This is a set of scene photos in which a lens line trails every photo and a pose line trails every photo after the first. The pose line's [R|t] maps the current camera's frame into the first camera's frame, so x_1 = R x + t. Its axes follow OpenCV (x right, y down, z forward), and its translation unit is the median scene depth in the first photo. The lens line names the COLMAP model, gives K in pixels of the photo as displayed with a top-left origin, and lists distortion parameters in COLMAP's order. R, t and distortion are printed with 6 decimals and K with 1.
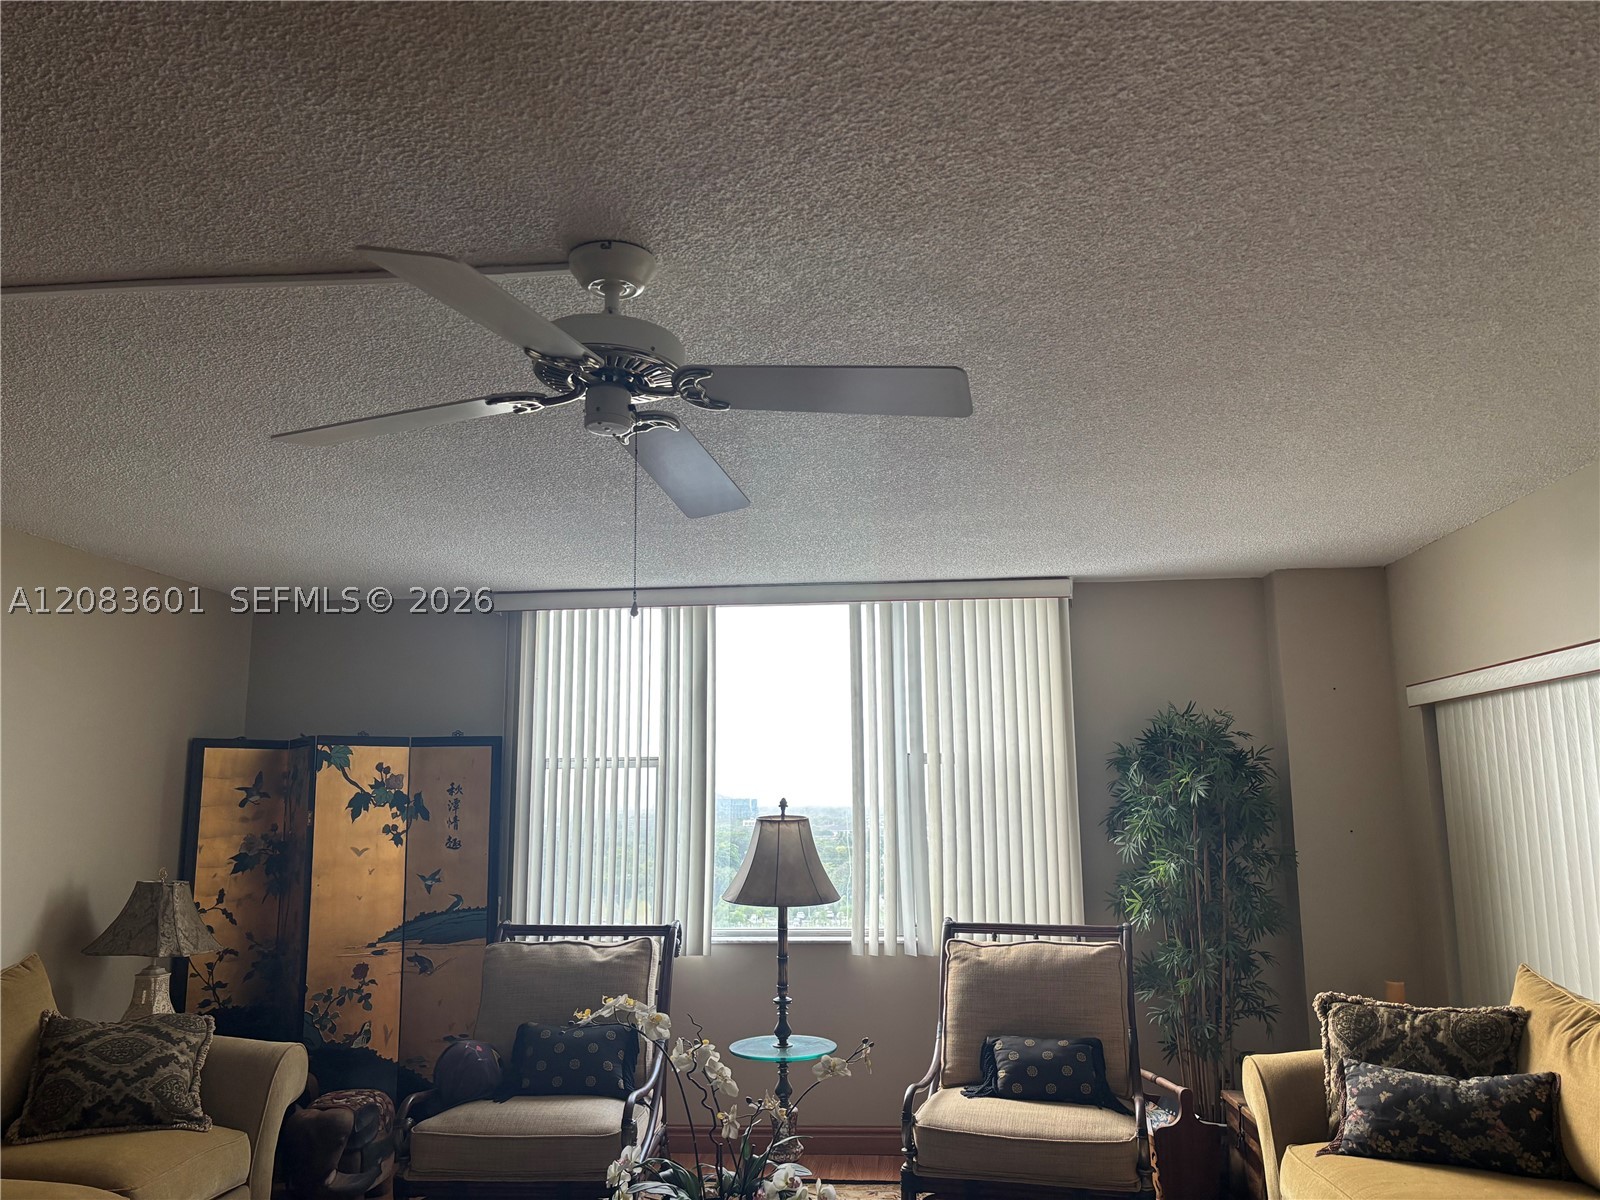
lens RADIAL K [[1207.2, 0, 803.3], [0, 1207.2, 612.2], [0, 0, 1]] dist [0.055950, -0.060089]
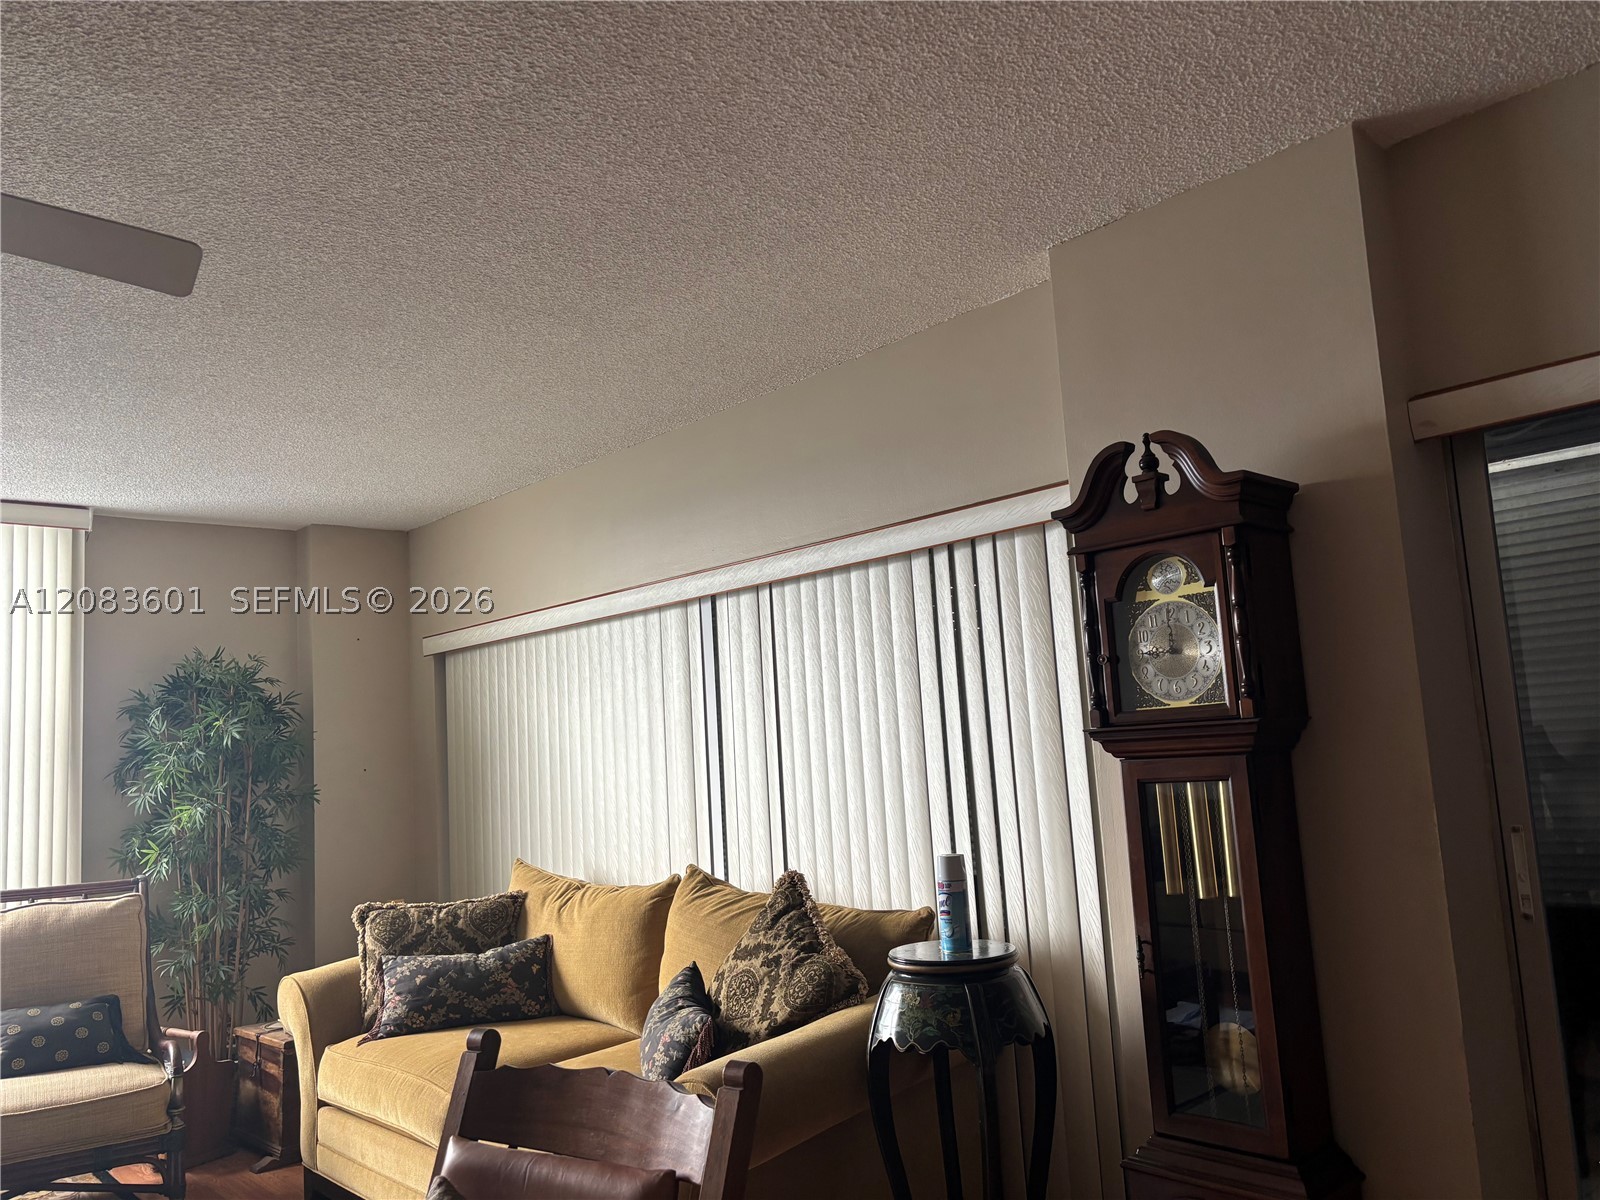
lens RADIAL K [[1207.2, 0, 801.5], [0, 1207.2, 601.8], [0, 0, 1]] dist [0.055950, -0.060089]
pose [[0.668948, 0.059209, 0.740947, -0.136198], [-0.062261, 0.997783, -0.023521, 0.041475], [-0.740697, -0.030398, 0.671151, -0.019755]]
